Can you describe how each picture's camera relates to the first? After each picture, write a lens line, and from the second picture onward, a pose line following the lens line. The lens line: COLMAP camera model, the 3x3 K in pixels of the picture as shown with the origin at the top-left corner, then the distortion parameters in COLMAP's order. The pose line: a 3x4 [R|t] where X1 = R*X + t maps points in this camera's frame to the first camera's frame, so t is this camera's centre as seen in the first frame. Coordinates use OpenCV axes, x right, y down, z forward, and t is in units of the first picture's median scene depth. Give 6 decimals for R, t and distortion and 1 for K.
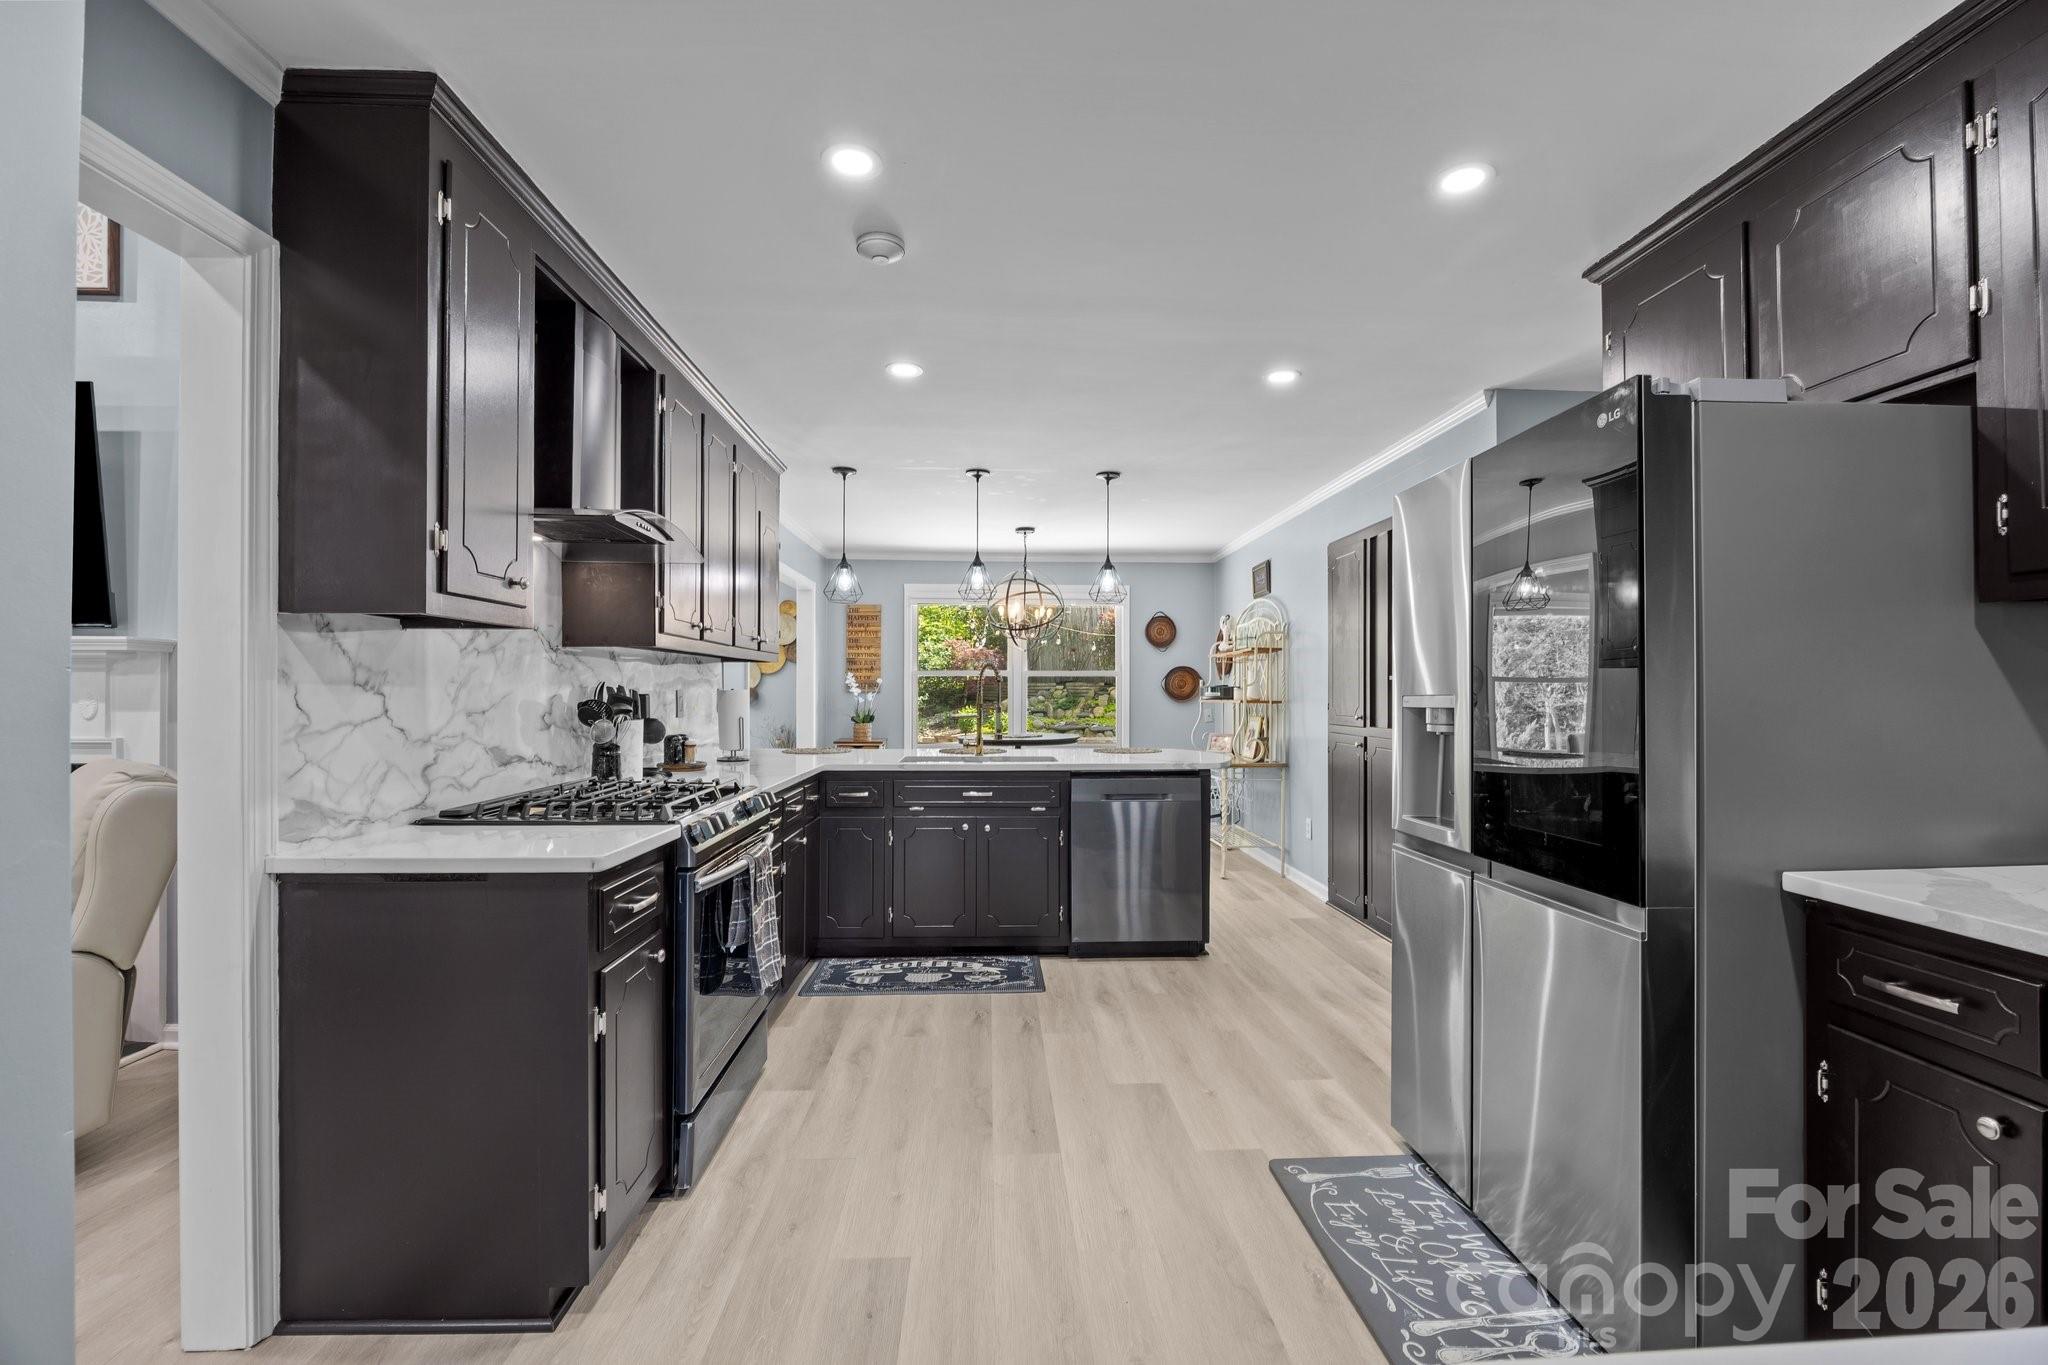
lens RADIAL K [[853.3, 0, 1029.6], [0, 853.3, 691.6], [0, 0, 1]] dist [-0.019886, 0.001428]
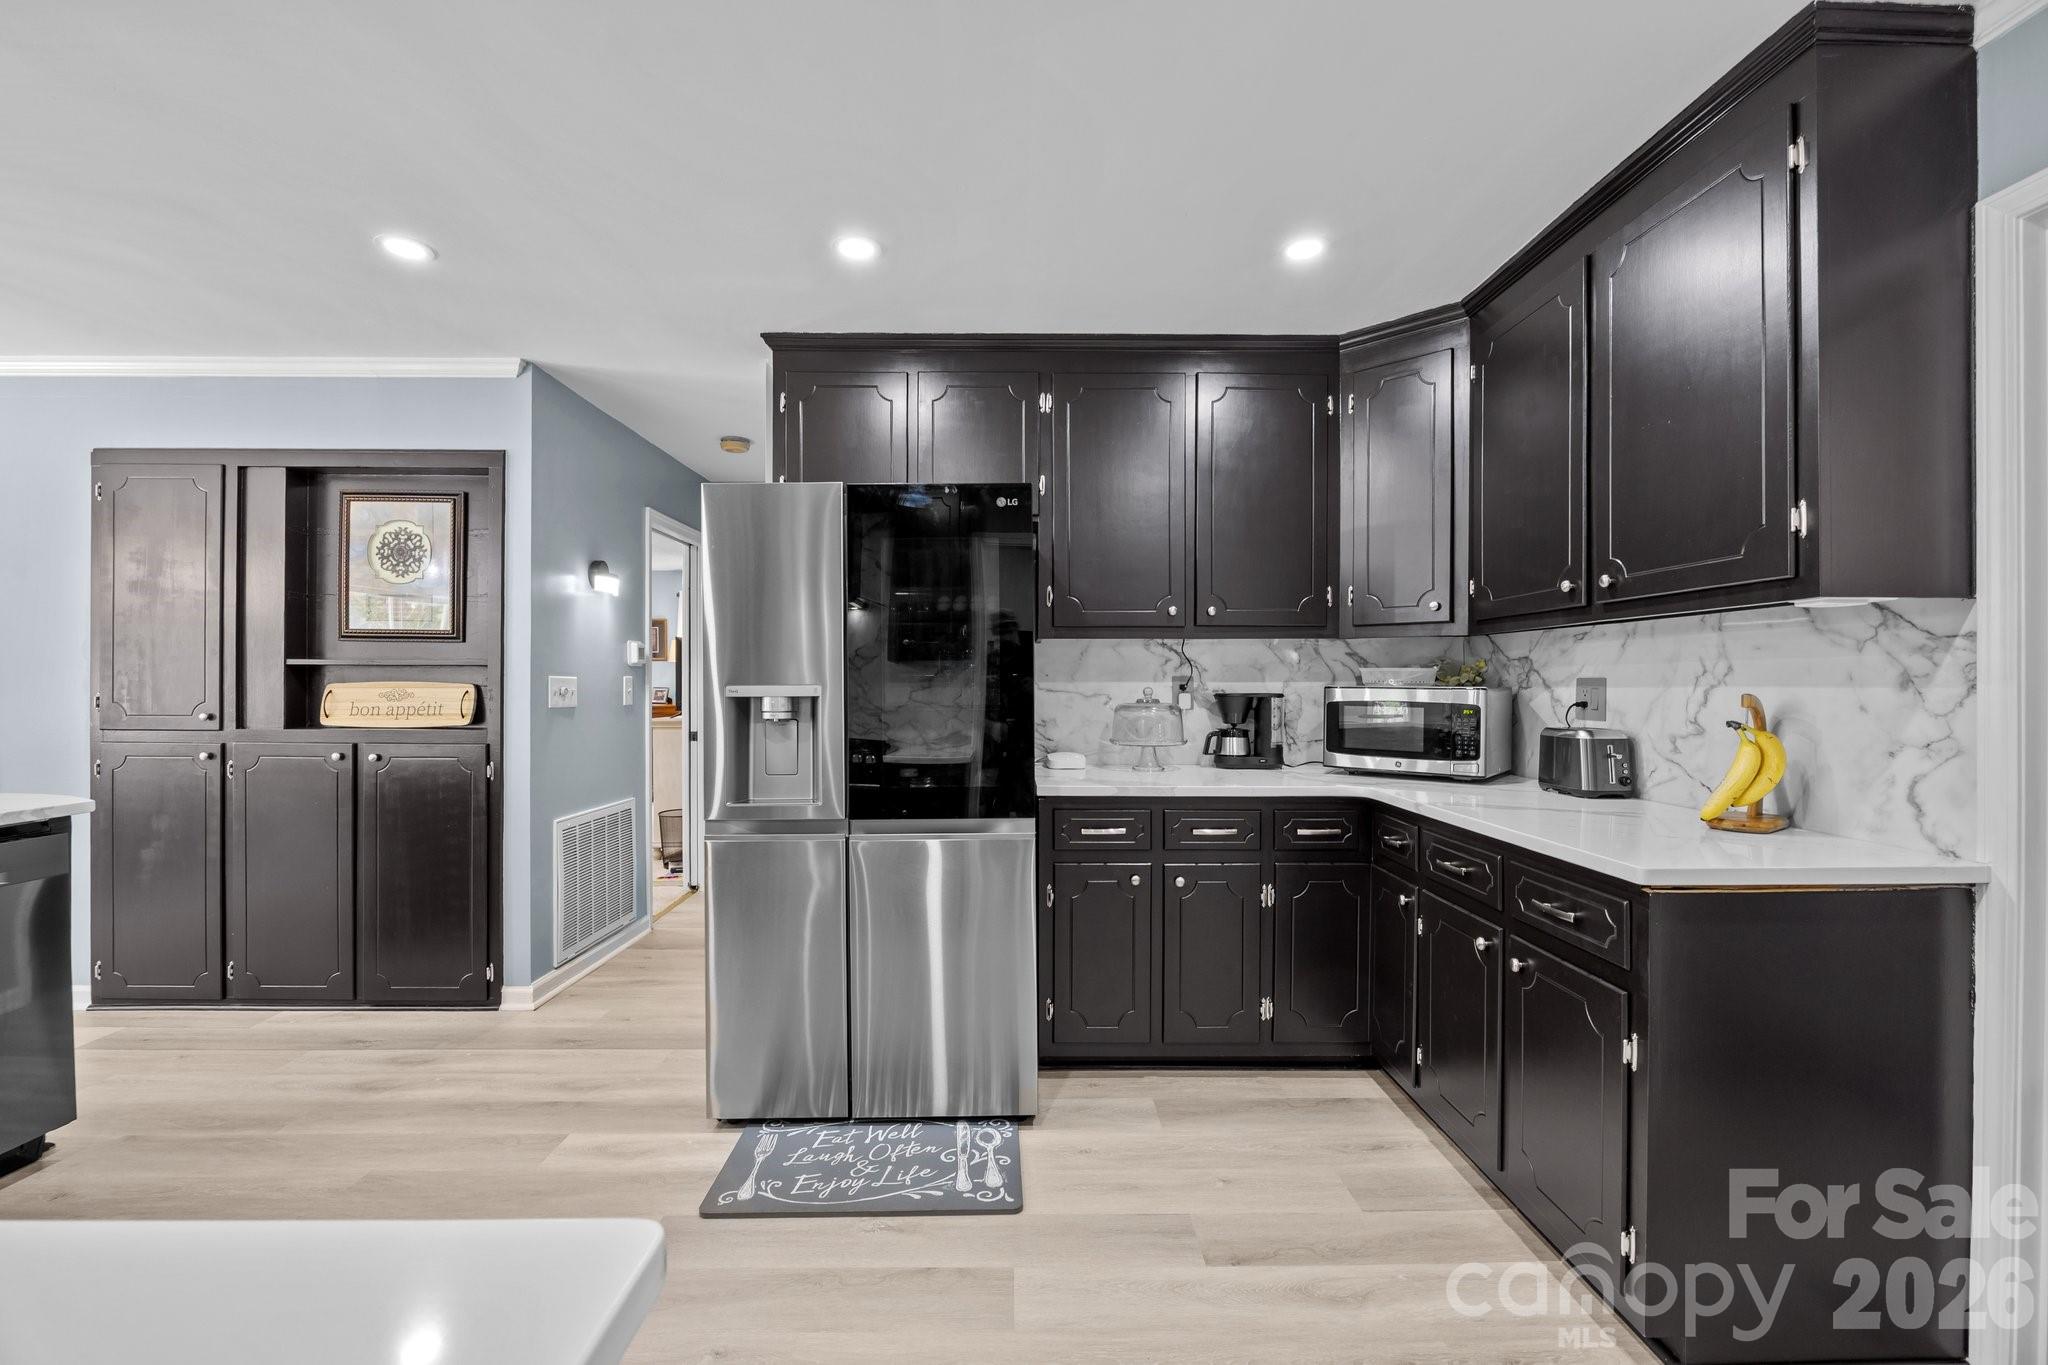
lens RADIAL K [[853.3, 0, 1027.4], [0, 853.3, 688.2], [0, 0, 1]] dist [-0.019886, 0.001428]
pose [[0.031197, -0.002565, 0.999510, -0.624338], [-0.004458, 0.999986, 0.002706, 0.004735], [-0.999503, -0.004540, 0.031185, 0.676846]]
